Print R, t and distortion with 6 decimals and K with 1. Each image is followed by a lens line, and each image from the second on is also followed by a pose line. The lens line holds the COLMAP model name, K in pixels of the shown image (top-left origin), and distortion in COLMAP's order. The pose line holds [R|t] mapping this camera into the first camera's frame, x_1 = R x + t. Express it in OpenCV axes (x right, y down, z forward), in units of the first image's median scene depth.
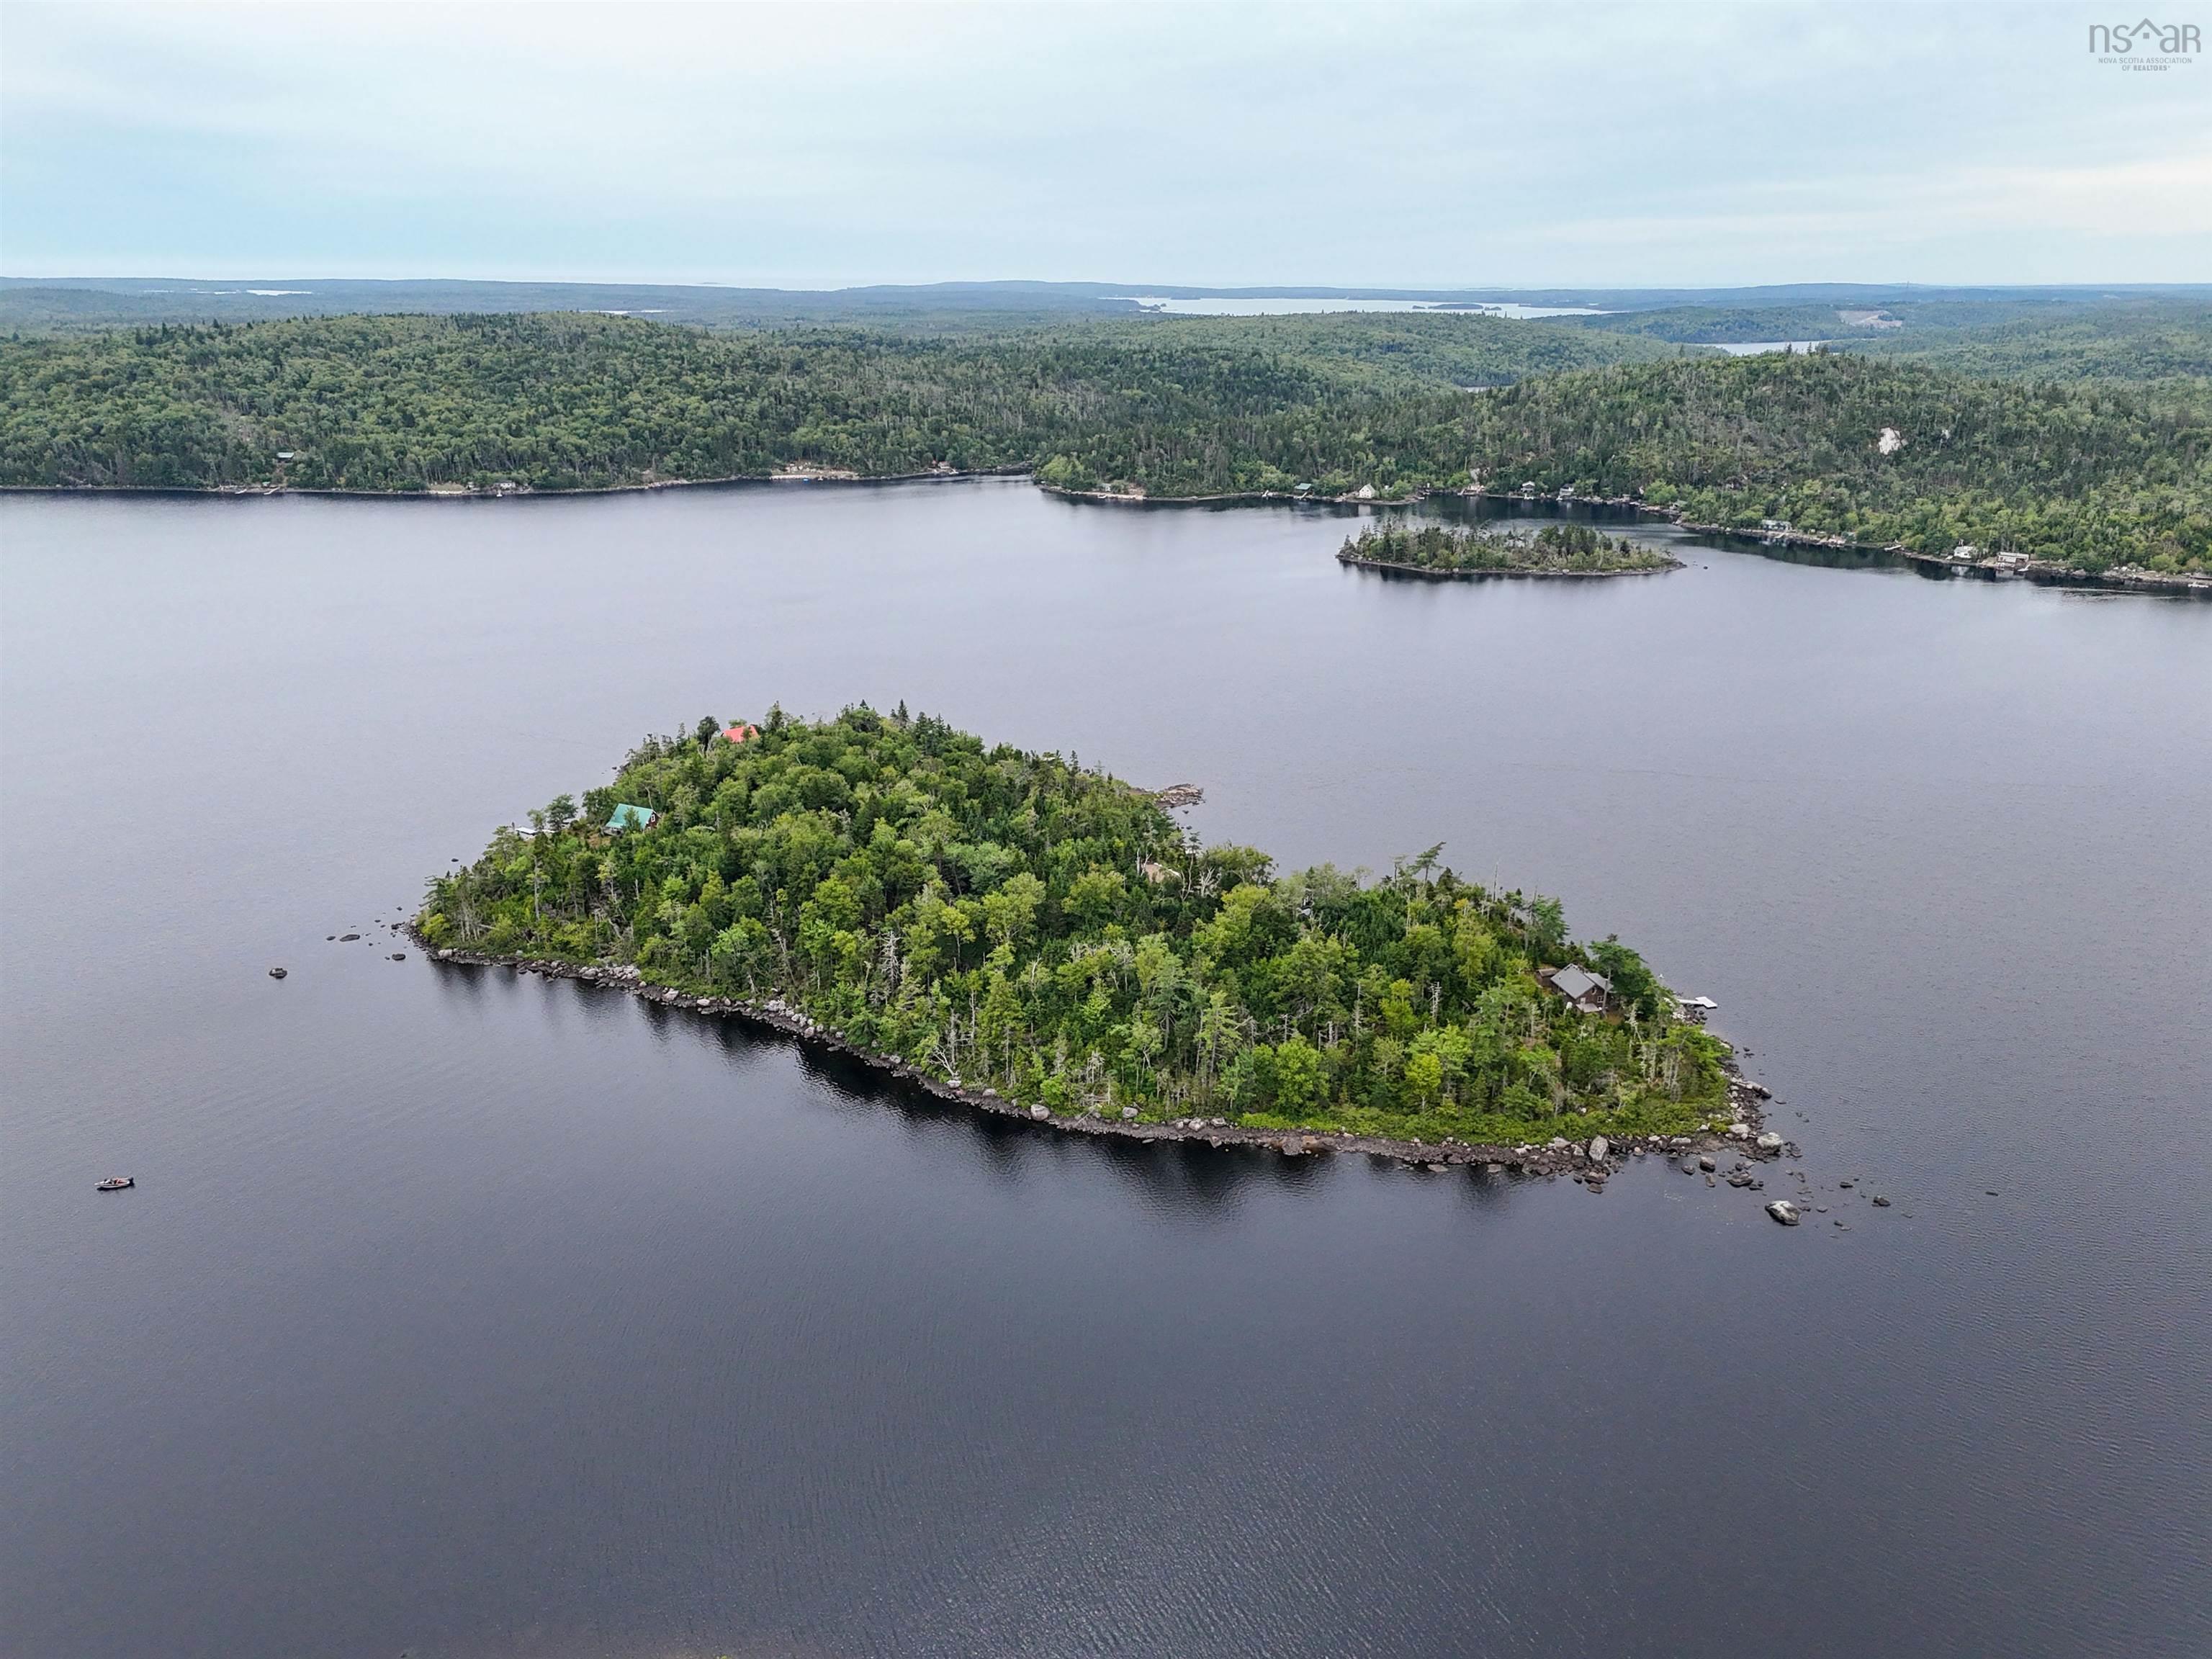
lens RADIAL K [[1646.3, 0, 1106.0], [0, 1646.3, 829.5], [0, 0, 1]] dist [0.079428, -0.079574]
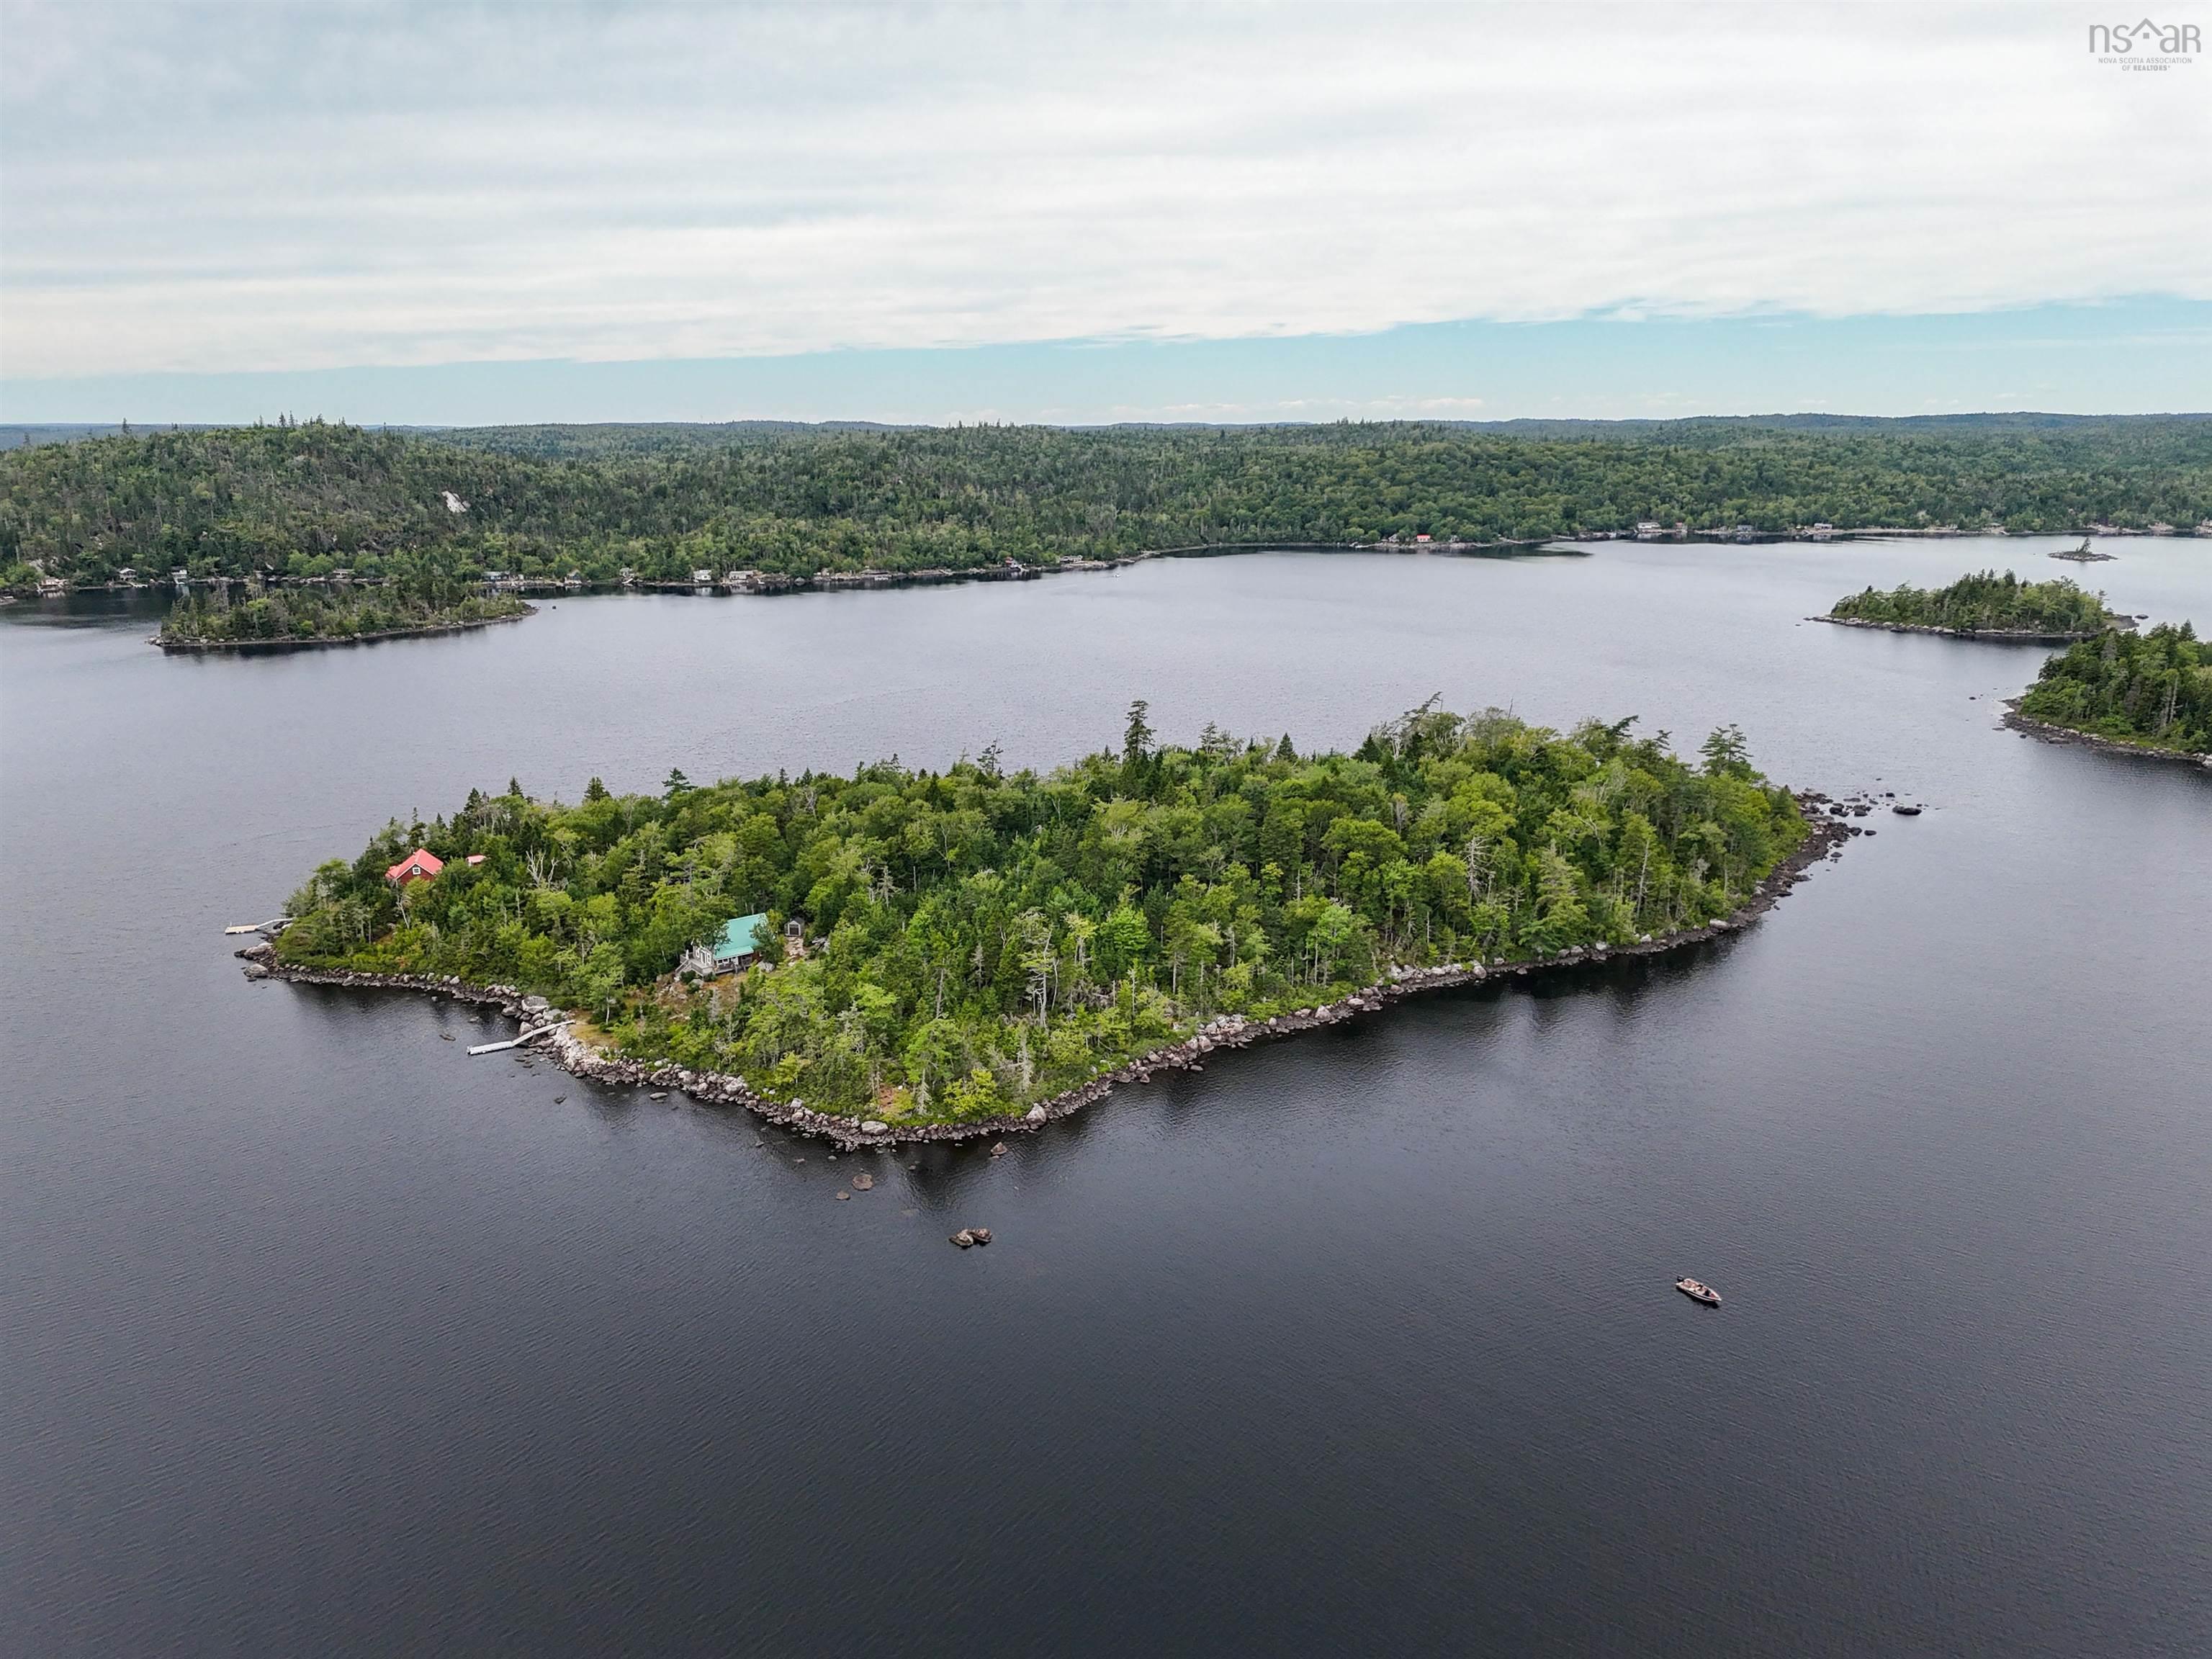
lens RADIAL K [[1645.7, 0, 1106.0], [0, 1645.7, 829.5], [0, 0, 1]] dist [0.112458, -0.133918]
pose [[0.434227, -0.219376, 0.873682, -0.304545], [0.289774, 0.952358, 0.095111, -0.026058], [-0.852923, 0.211870, 0.477109, 0.226628]]
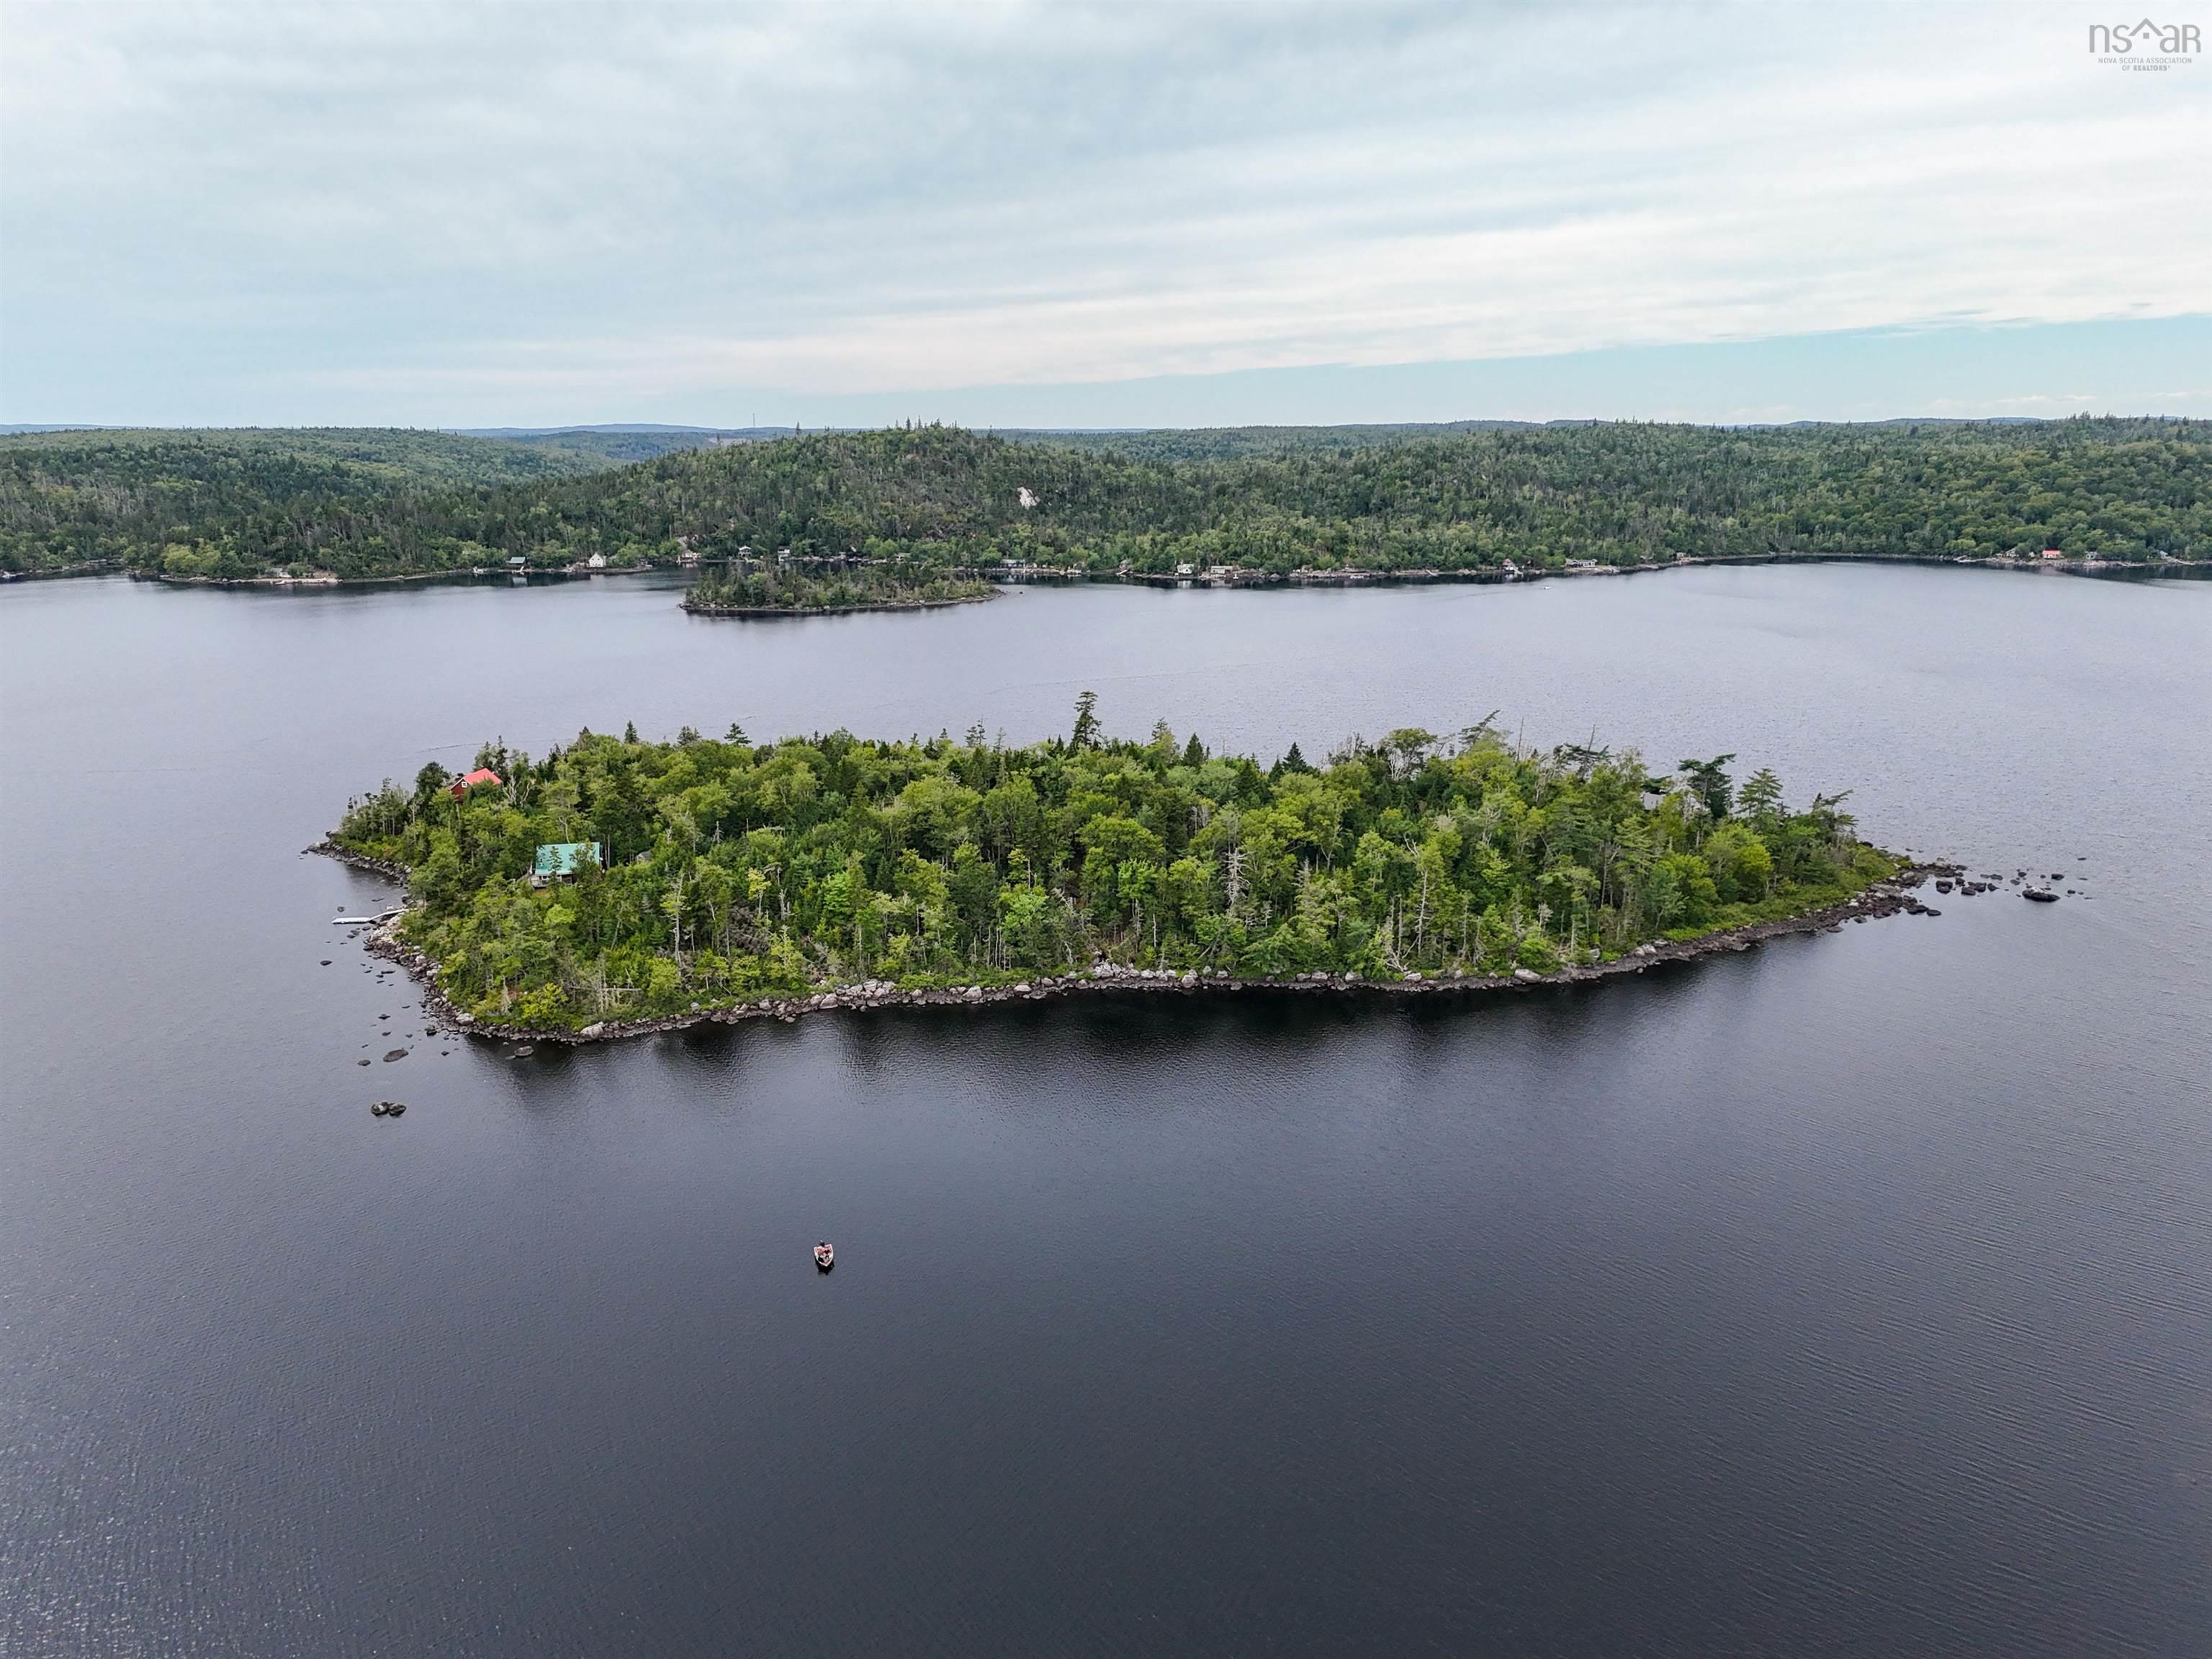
lens RADIAL K [[1648.0, 0, 1106.0], [0, 1648.0, 829.5], [0, 0, 1]] dist [0.094893, -0.112504]
pose [[0.779715, -0.153103, 0.607128, -0.217021], [0.202404, 0.979216, -0.013006, 0.015084], [-0.592518, 0.133026, 0.794498, 0.106374]]
